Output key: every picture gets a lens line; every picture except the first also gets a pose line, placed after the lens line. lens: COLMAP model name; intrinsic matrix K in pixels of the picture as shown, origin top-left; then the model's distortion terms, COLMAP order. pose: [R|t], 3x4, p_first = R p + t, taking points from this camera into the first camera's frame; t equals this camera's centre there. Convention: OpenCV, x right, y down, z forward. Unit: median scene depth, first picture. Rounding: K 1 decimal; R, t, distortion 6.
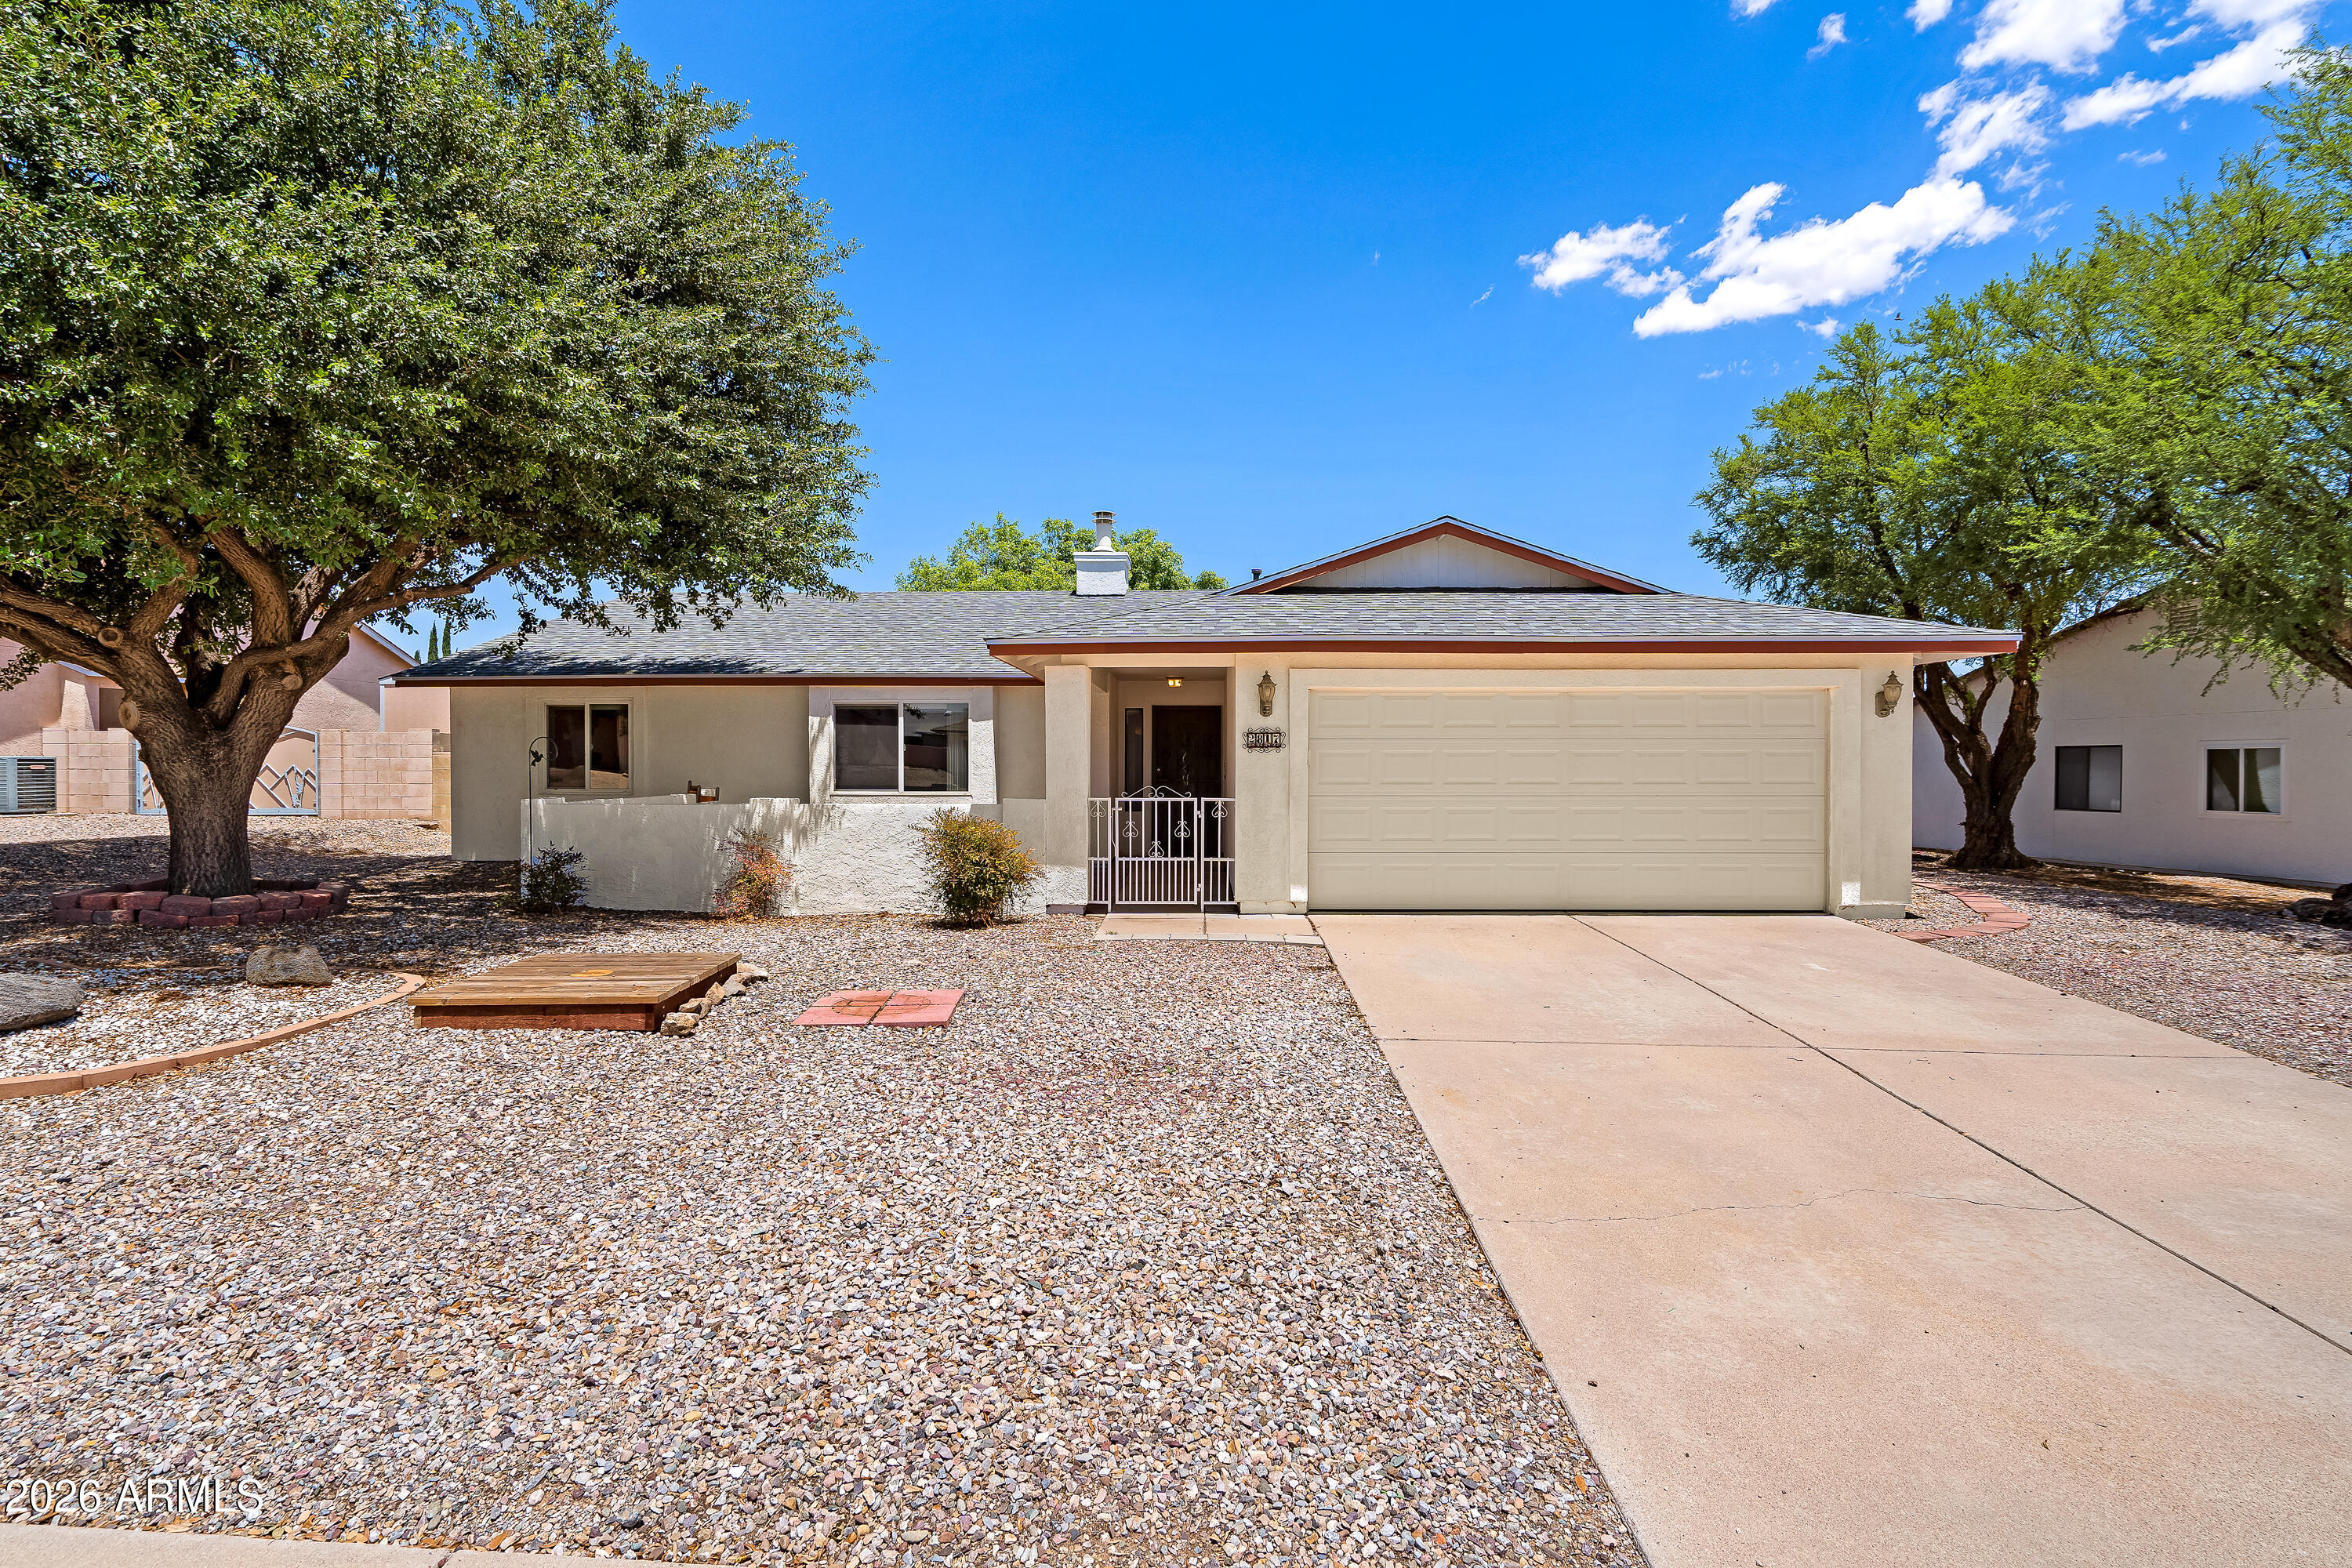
lens RADIAL K [[1080.9, 0, 1184.9], [0, 1080.9, 776.1], [0, 0, 1]] dist [0.000217, 0.000603]
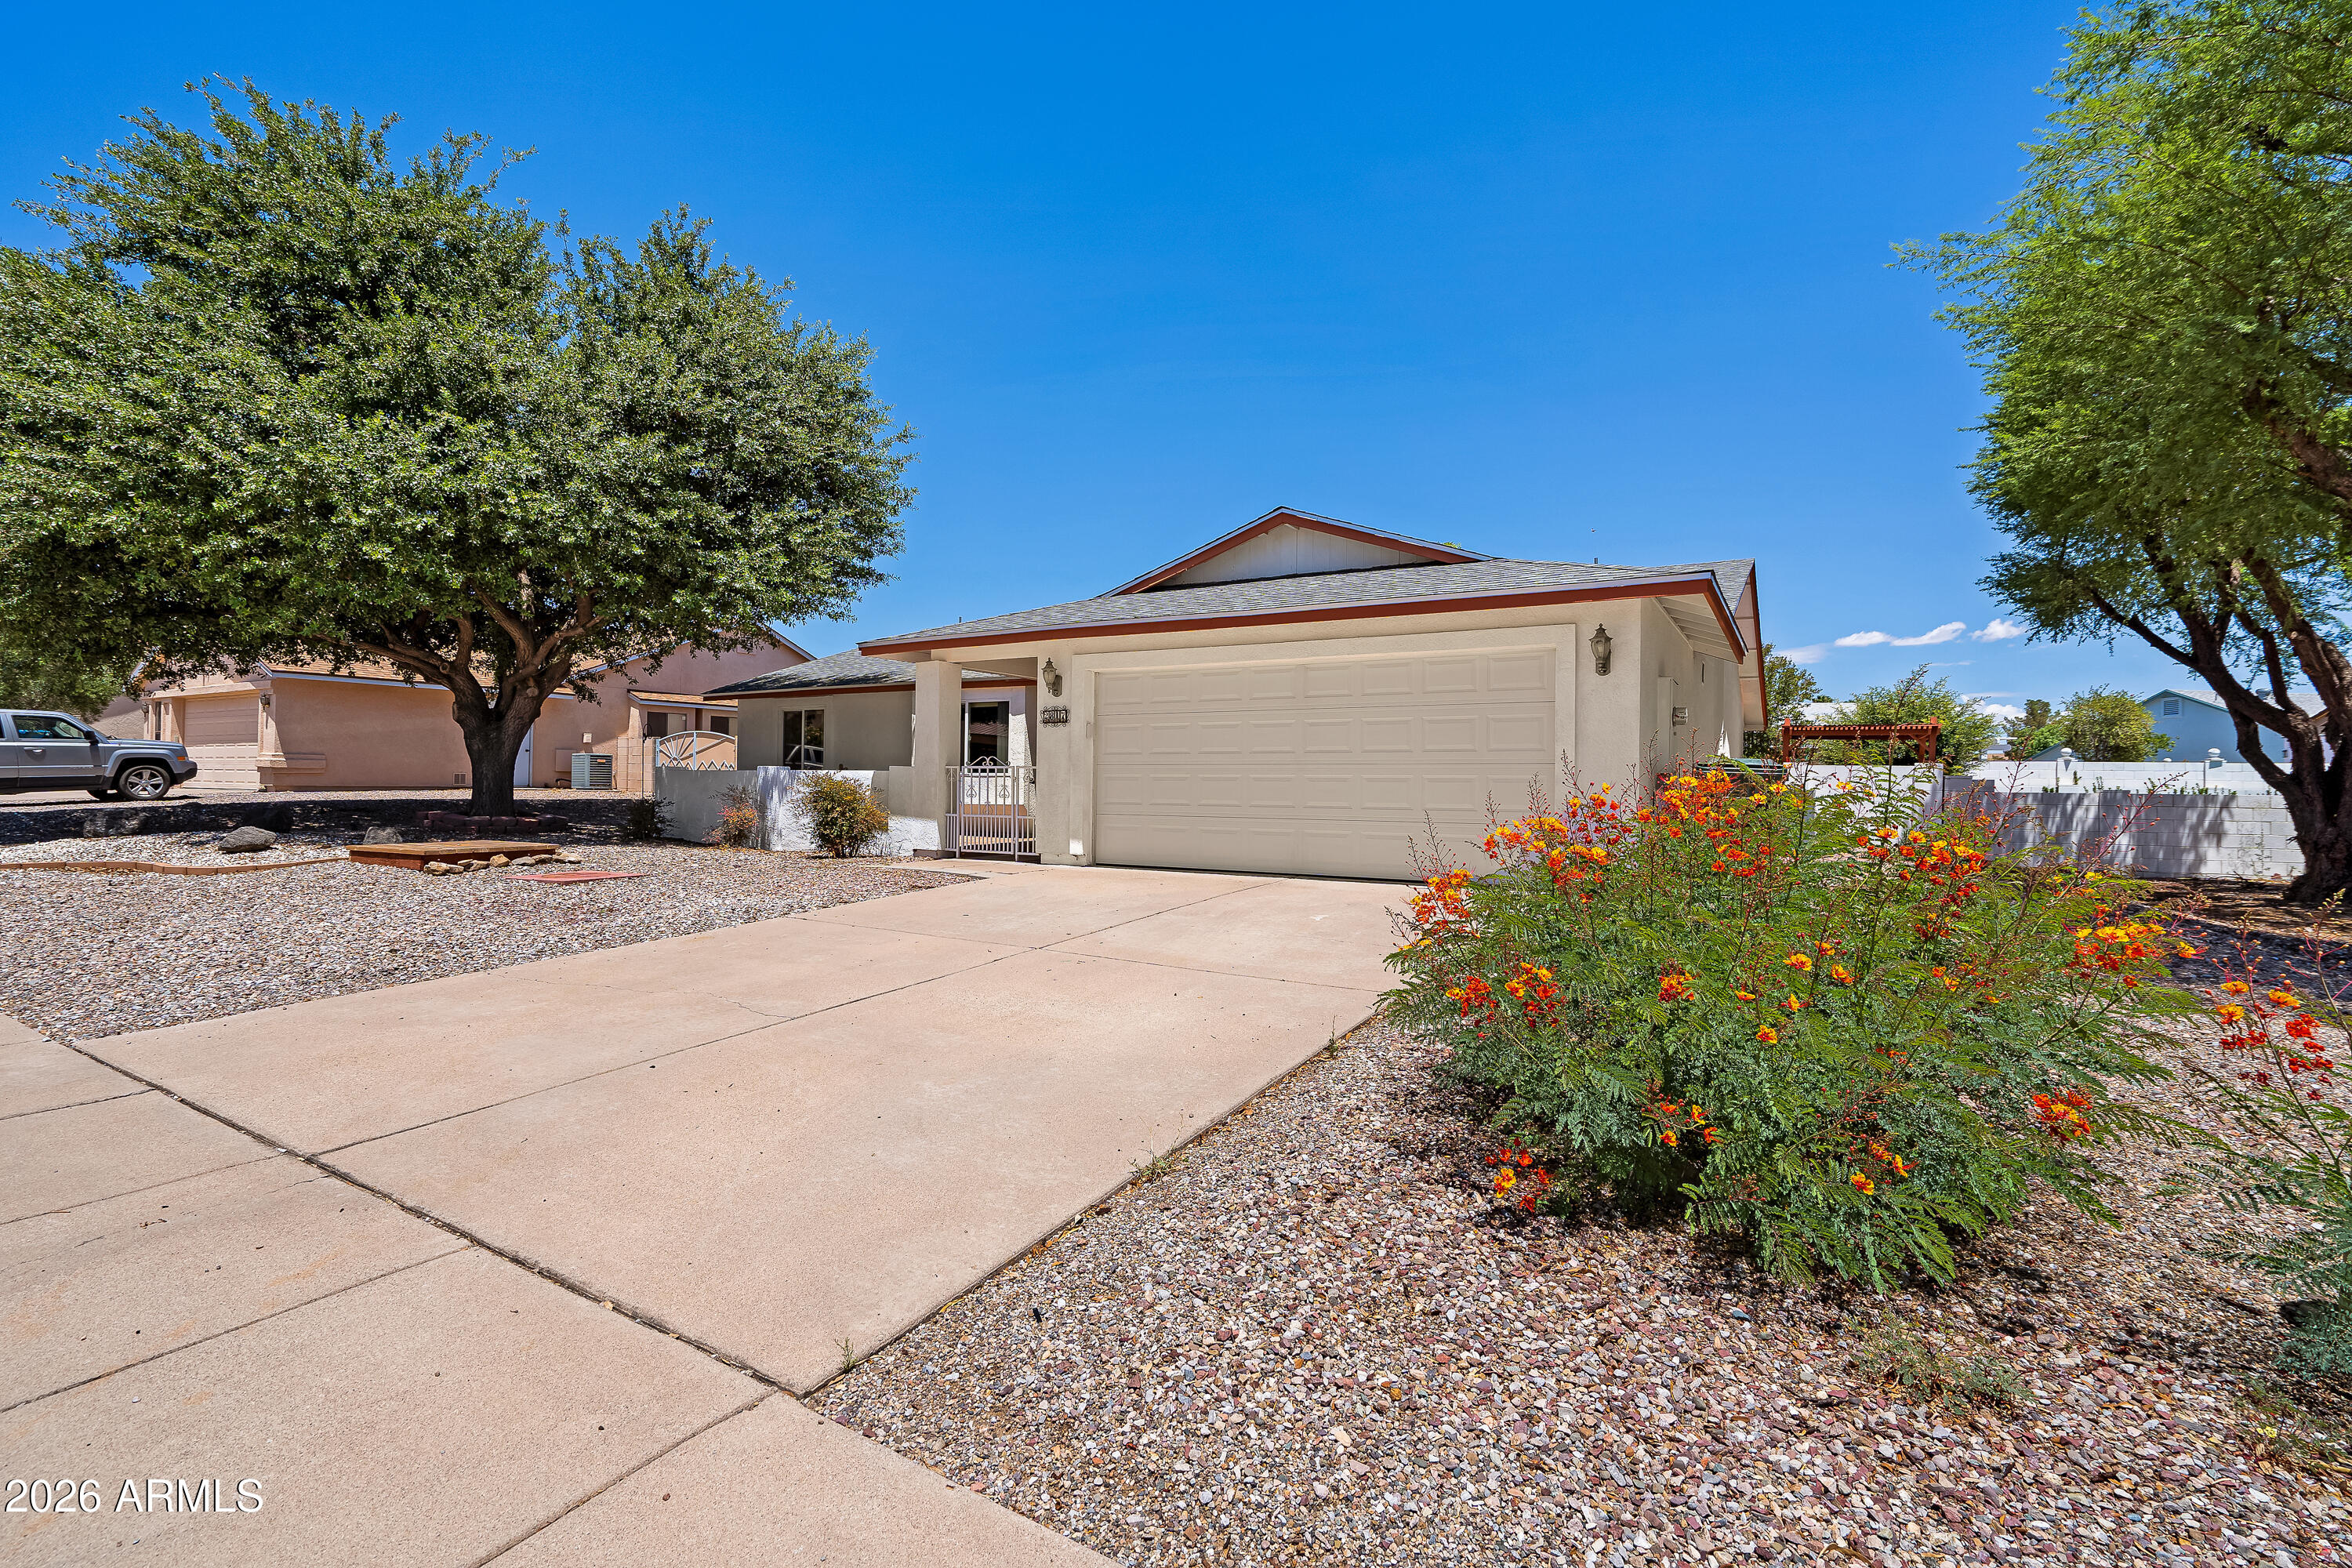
lens RADIAL K [[1080.9, 0, 1174.8], [0, 1080.9, 780.8], [0, 0, 1]] dist [0.000217, 0.000603]
pose [[0.874207, 0.007297, -0.485499, 0.748046], [-0.016313, 0.999764, -0.014346, 0.050867], [0.485280, 0.020461, 0.874120, 0.031459]]
